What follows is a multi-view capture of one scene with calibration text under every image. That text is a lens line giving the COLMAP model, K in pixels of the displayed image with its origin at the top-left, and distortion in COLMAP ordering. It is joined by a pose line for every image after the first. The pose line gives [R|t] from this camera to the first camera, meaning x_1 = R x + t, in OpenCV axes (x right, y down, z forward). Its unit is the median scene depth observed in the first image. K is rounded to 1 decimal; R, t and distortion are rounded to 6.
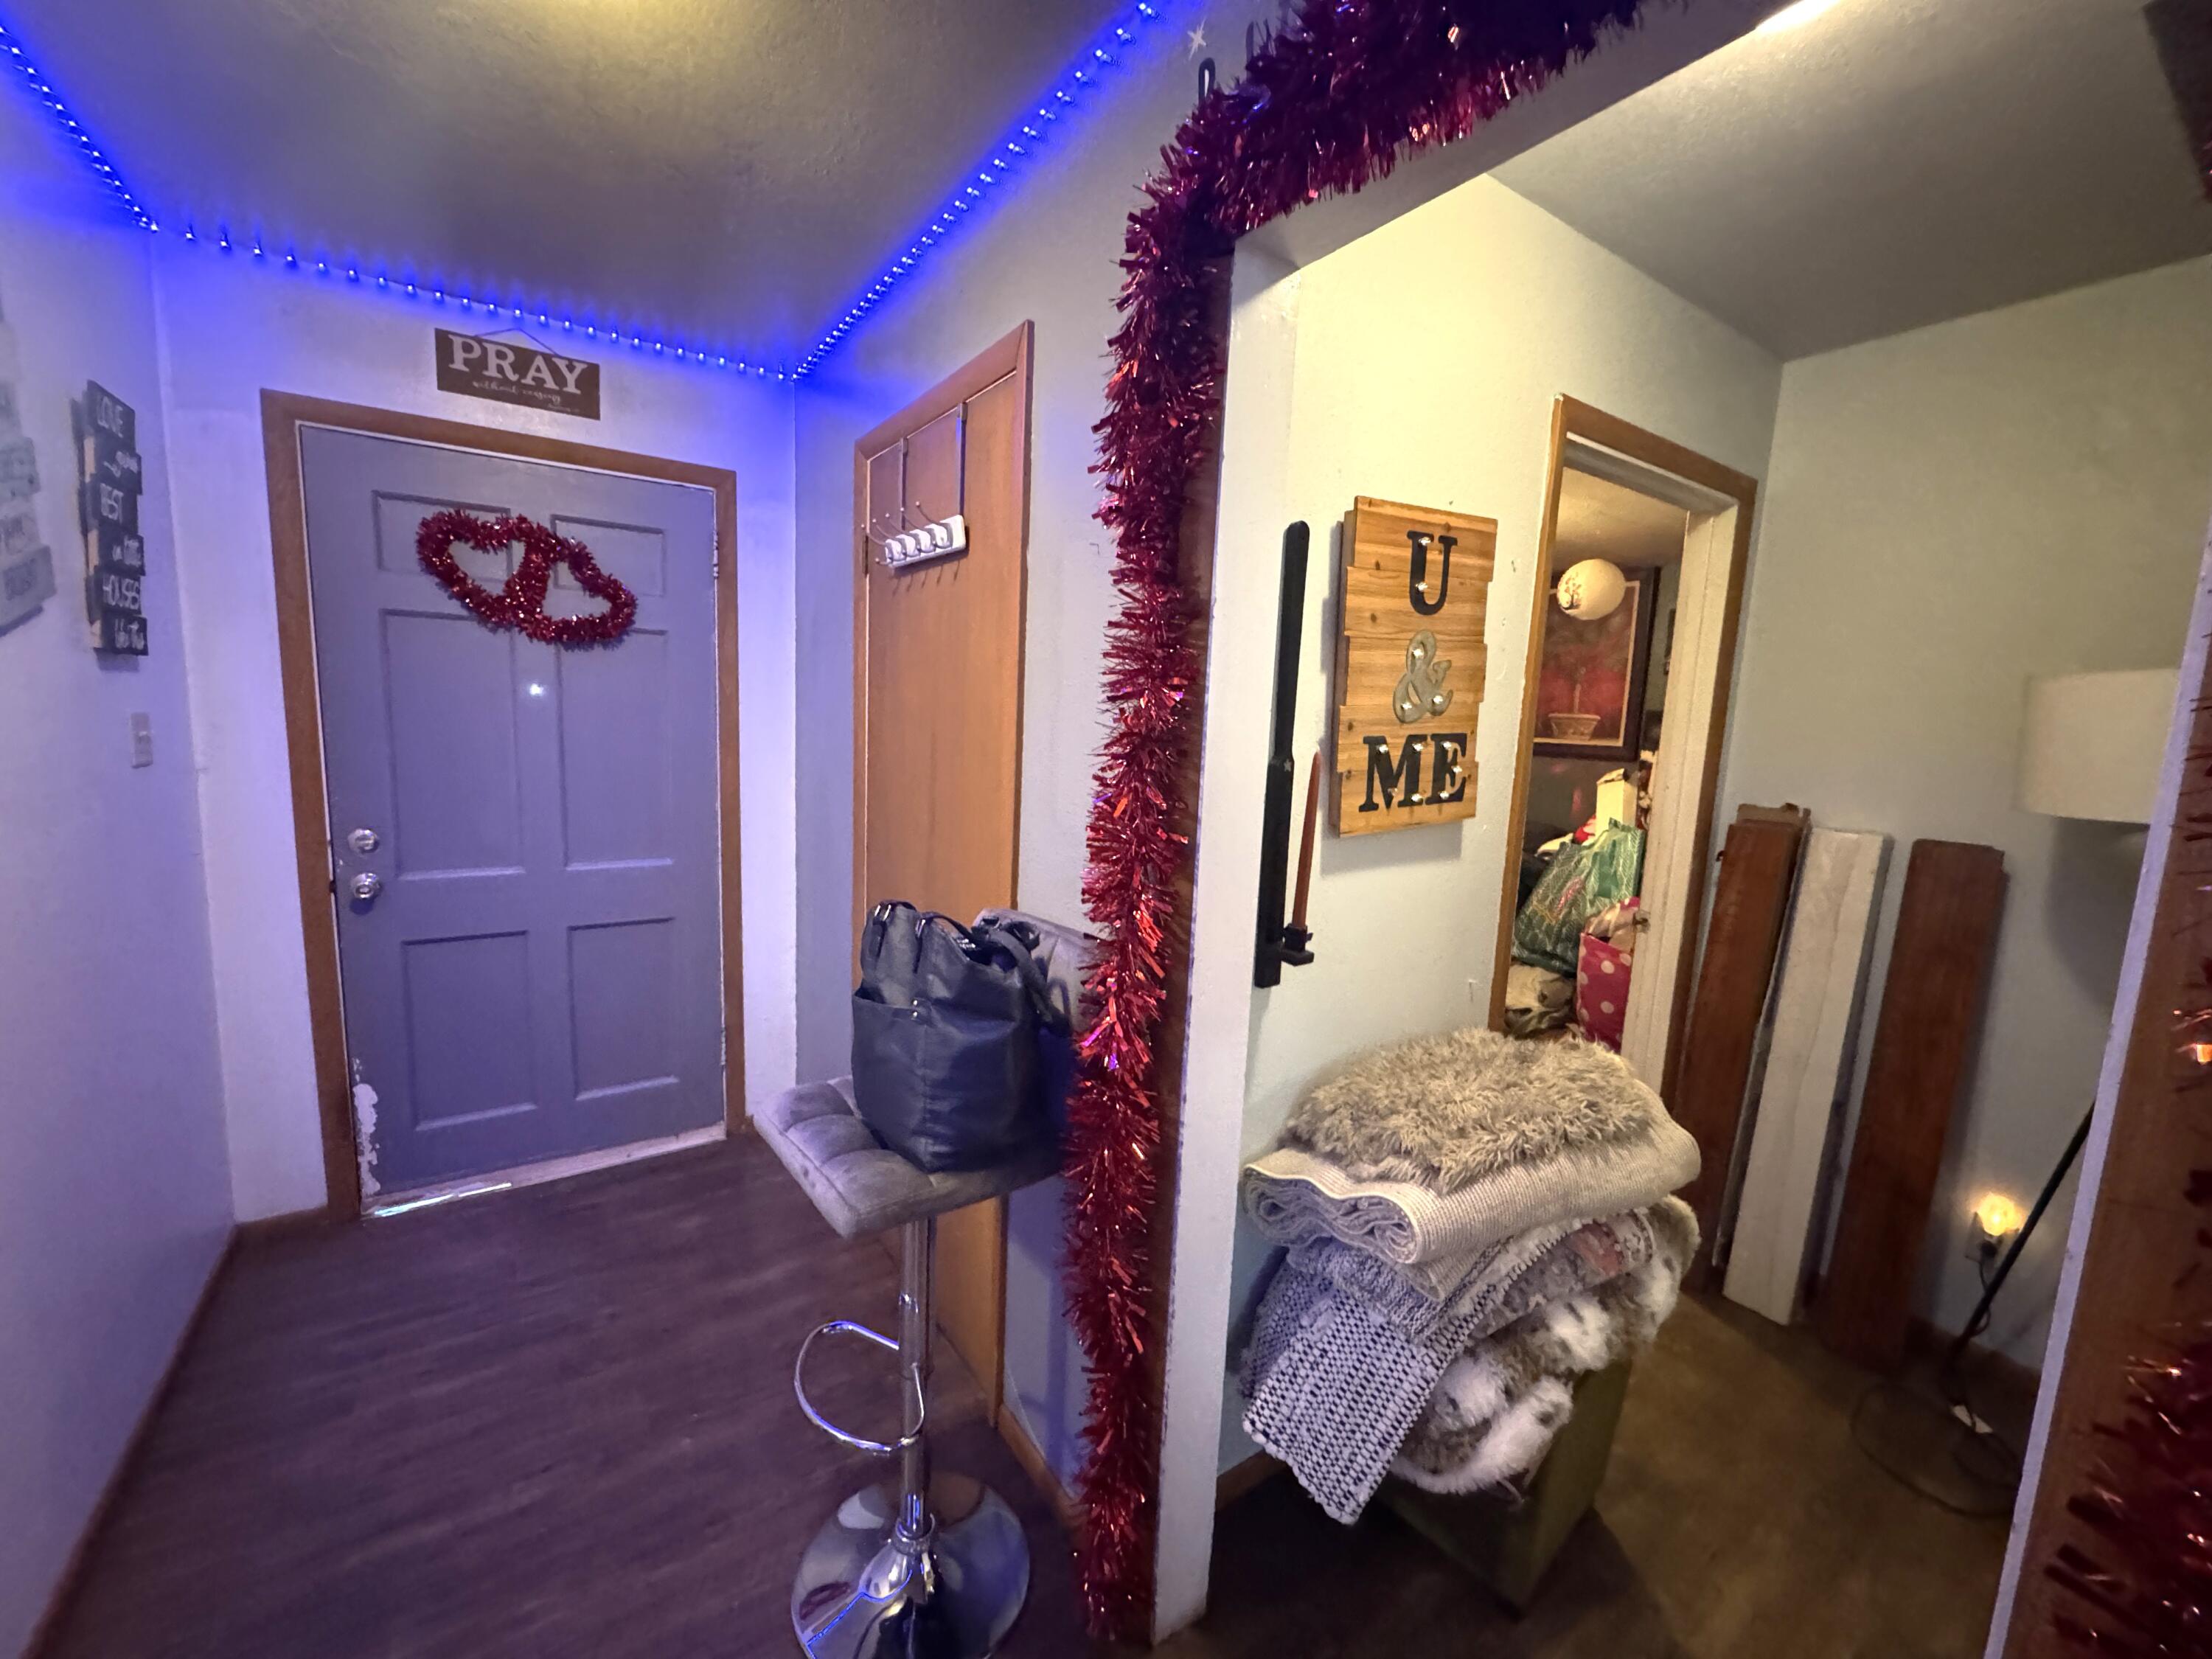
lens RADIAL K [[882.5, 0, 1106.6], [0, 882.5, 833.2], [0, 0, 1]] dist [-0.005113, 0.000831]
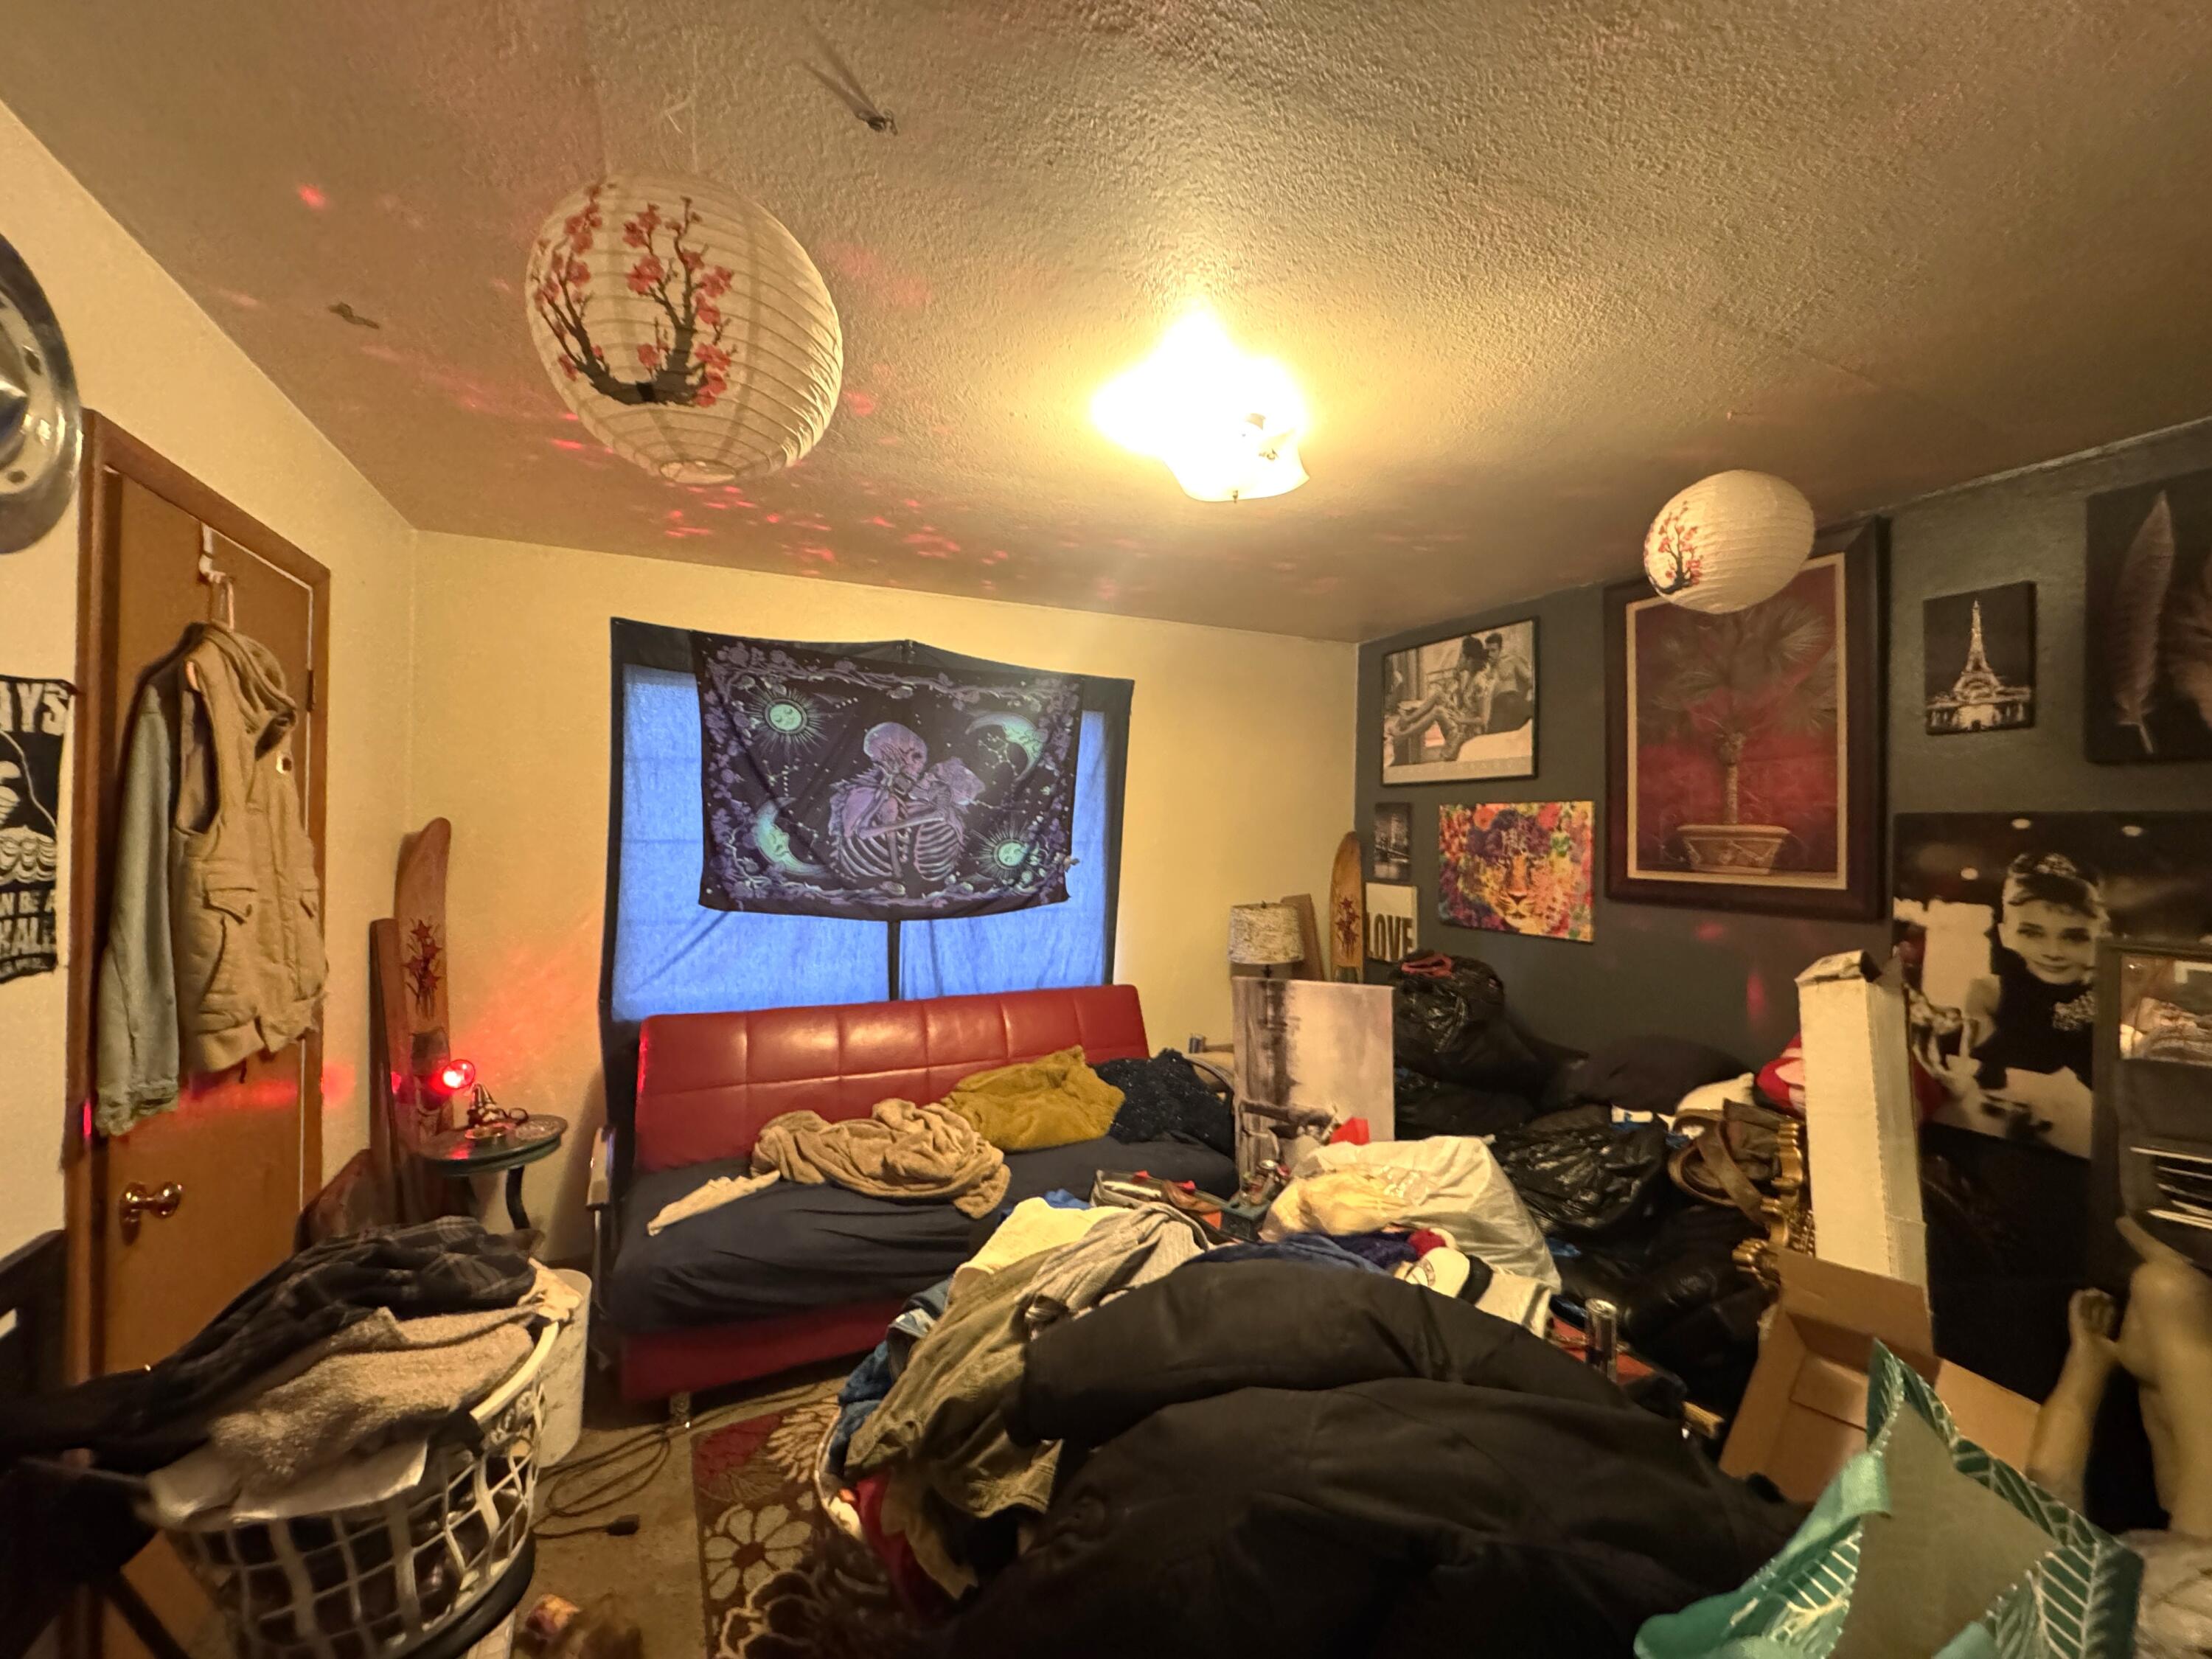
lens RADIAL K [[882.5, 0, 1098.4], [0, 882.5, 826.0], [0, 0, 1]] dist [-0.005113, 0.000831]
pose [[0.986003, -0.028671, -0.164245, 0.270098], [0.004299, 0.989148, -0.146862, -0.065153], [0.166673, 0.144100, 0.975426, 0.471584]]
